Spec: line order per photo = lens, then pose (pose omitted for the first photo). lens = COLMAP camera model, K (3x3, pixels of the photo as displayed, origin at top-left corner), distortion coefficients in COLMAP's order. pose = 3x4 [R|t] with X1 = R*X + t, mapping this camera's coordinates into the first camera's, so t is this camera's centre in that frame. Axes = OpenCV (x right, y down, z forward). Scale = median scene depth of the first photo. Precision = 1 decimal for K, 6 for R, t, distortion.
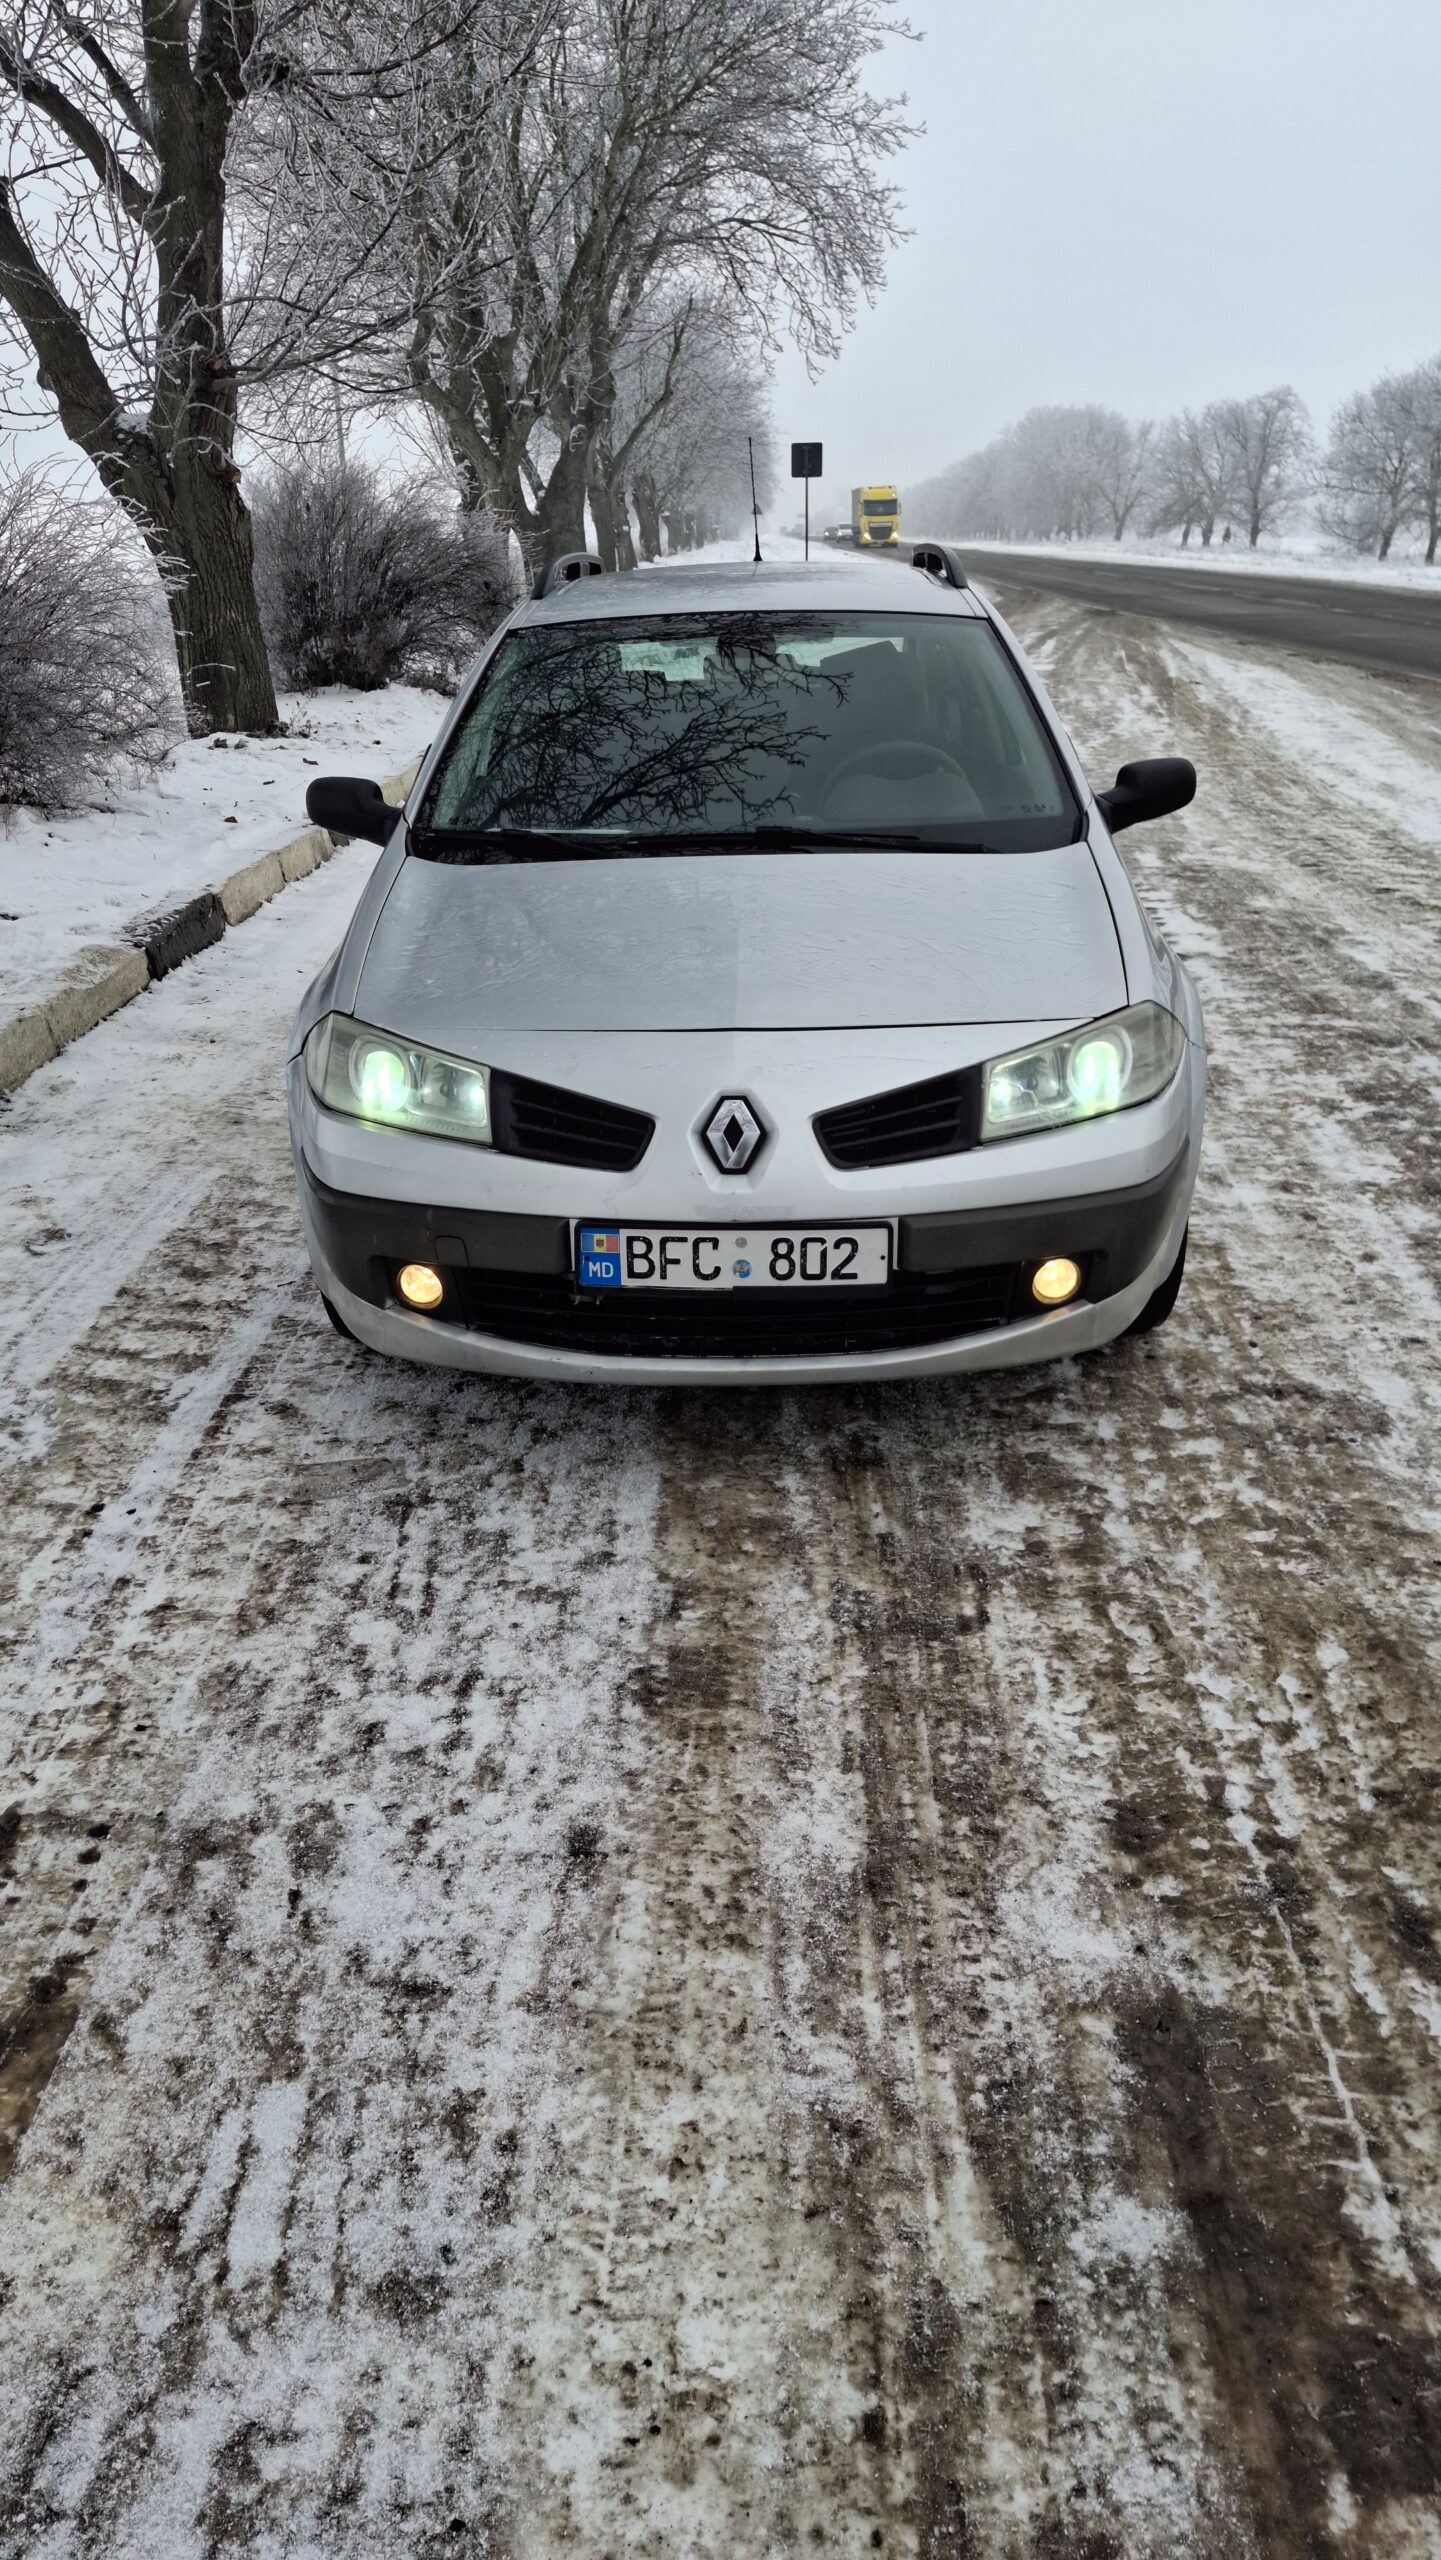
lens RADIAL K [[1903.6, 0, 720.5], [0, 1903.6, 1280.0], [0, 0, 1]] dist [0.119654, -0.204337]
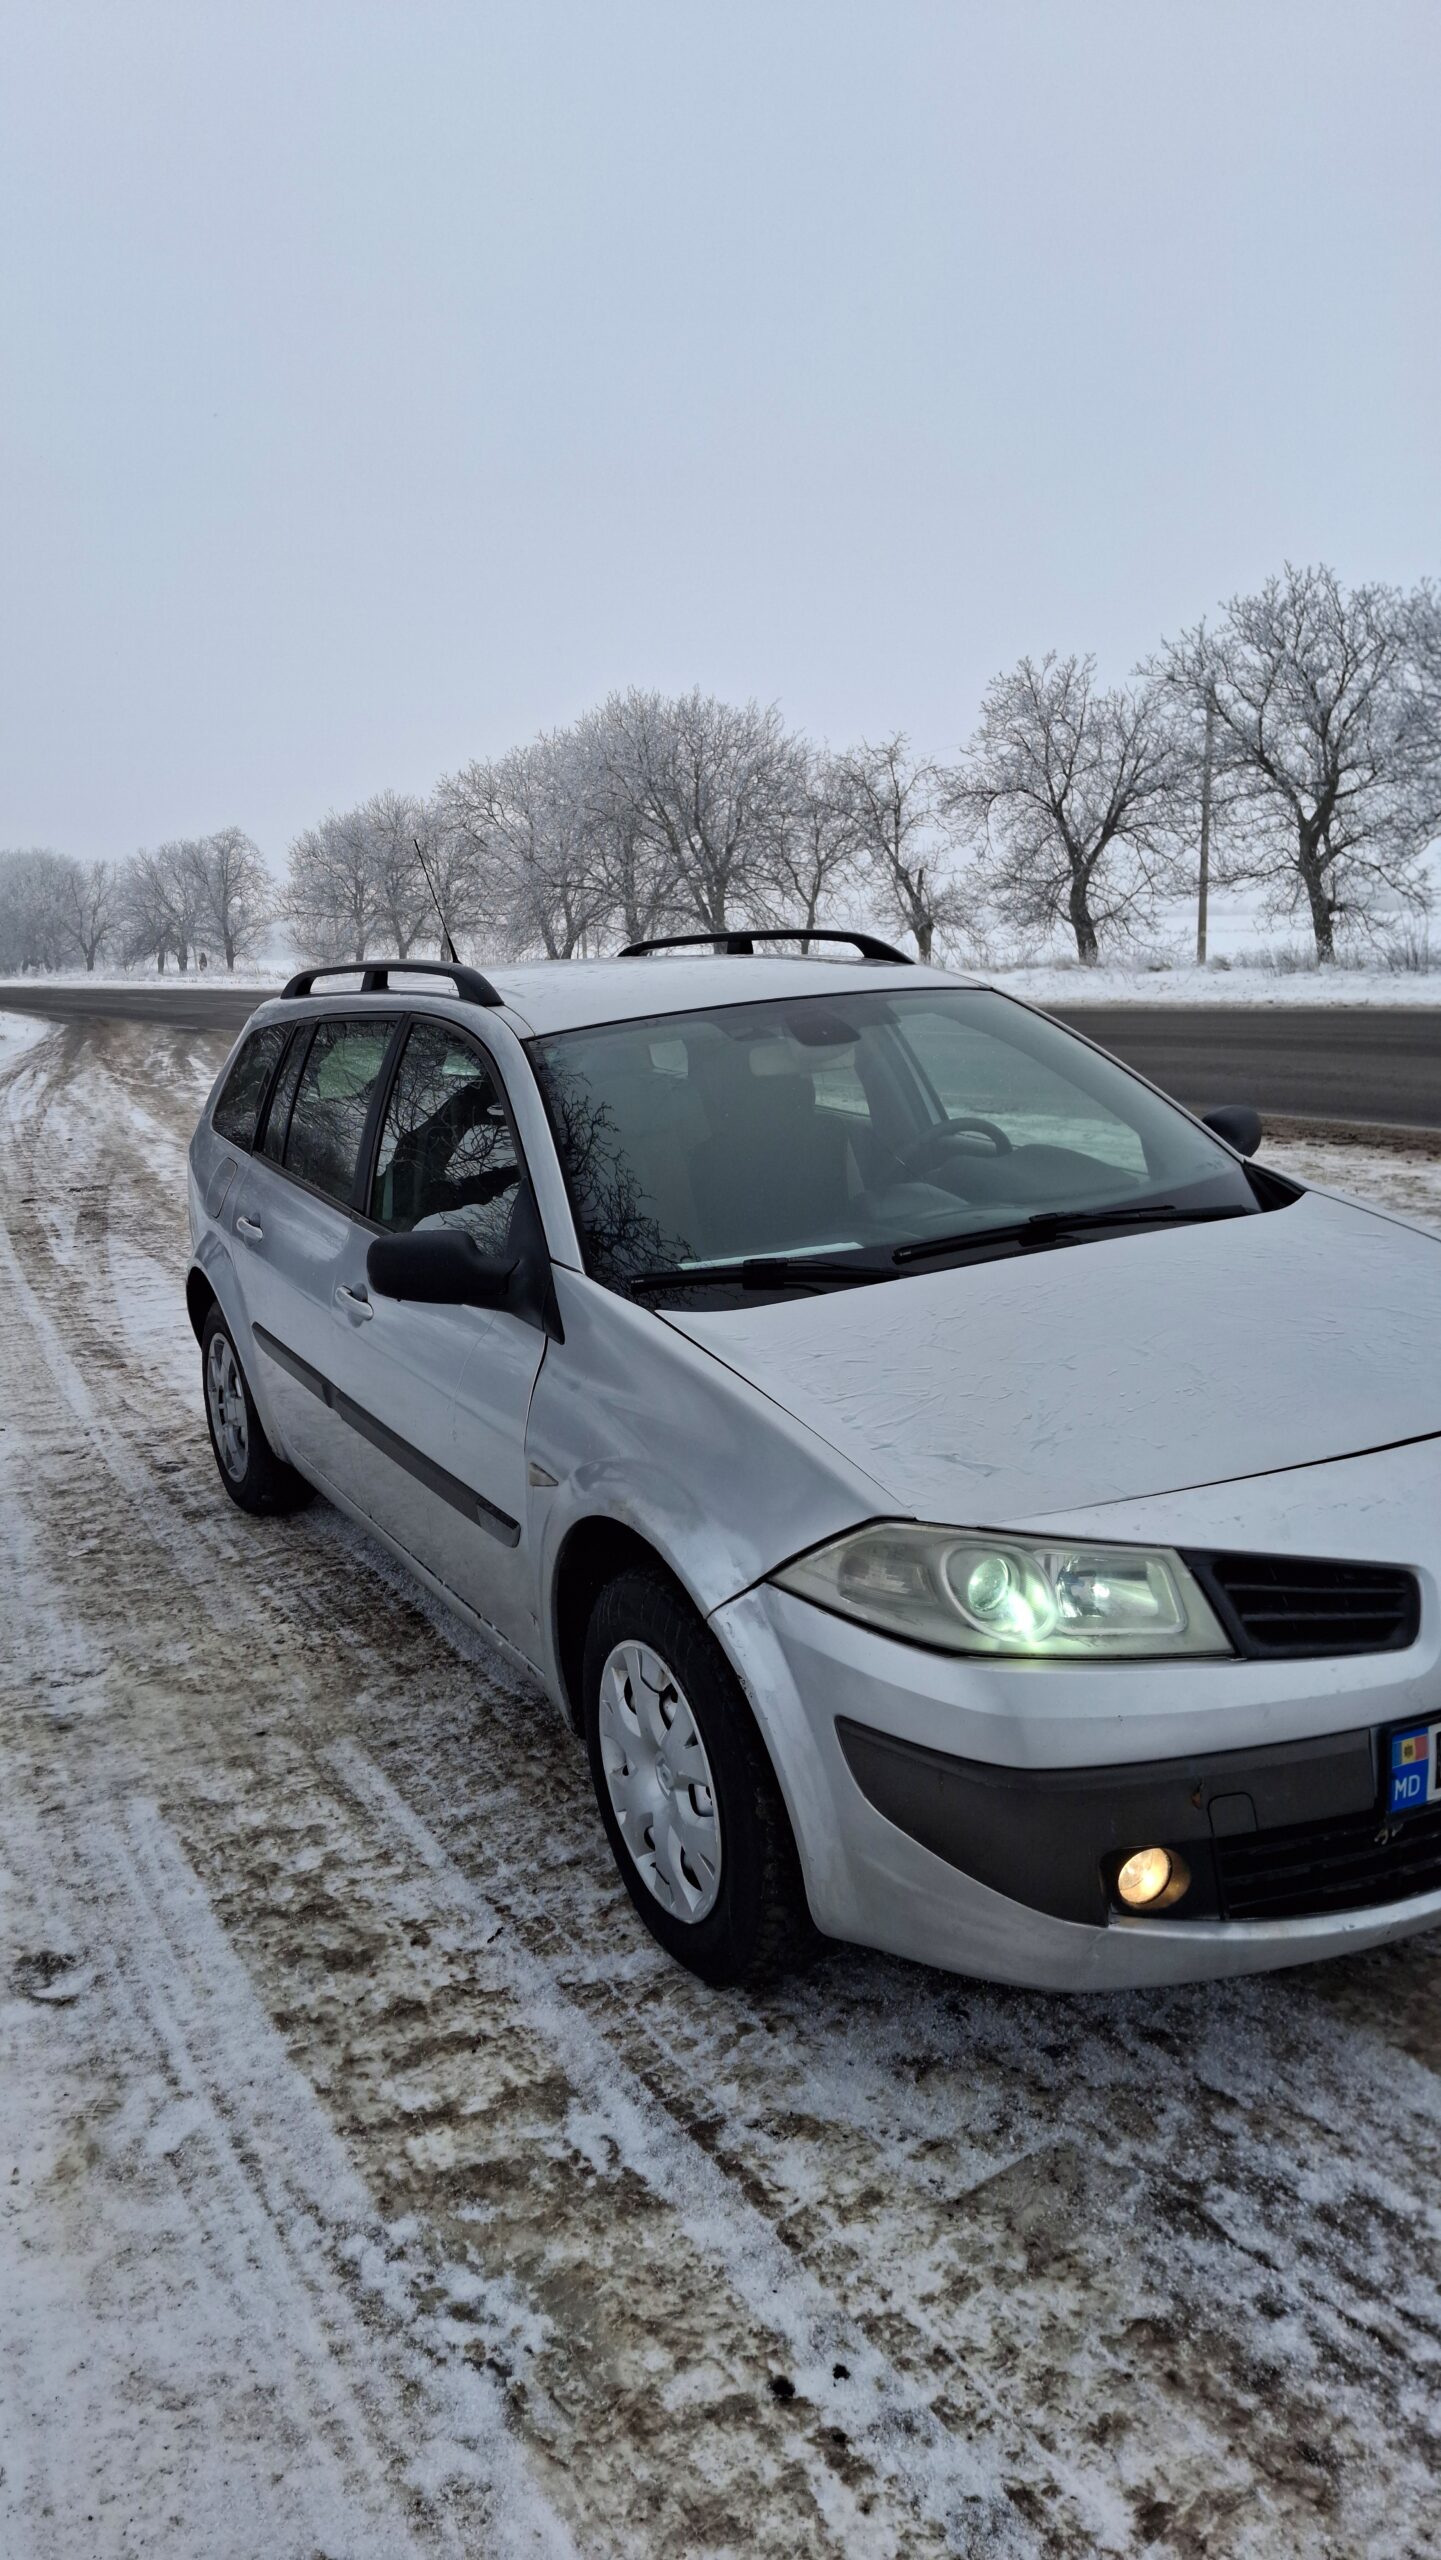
lens RADIAL K [[1903.6, 0, 720.5], [0, 1903.6, 1280.0], [0, 0, 1]] dist [0.119654, -0.204337]
pose [[0.872741, -0.138077, 0.468250, -0.417812], [0.229388, 0.962673, -0.143670, -0.099978], [-0.430934, 0.232797, 0.871838, 0.274014]]
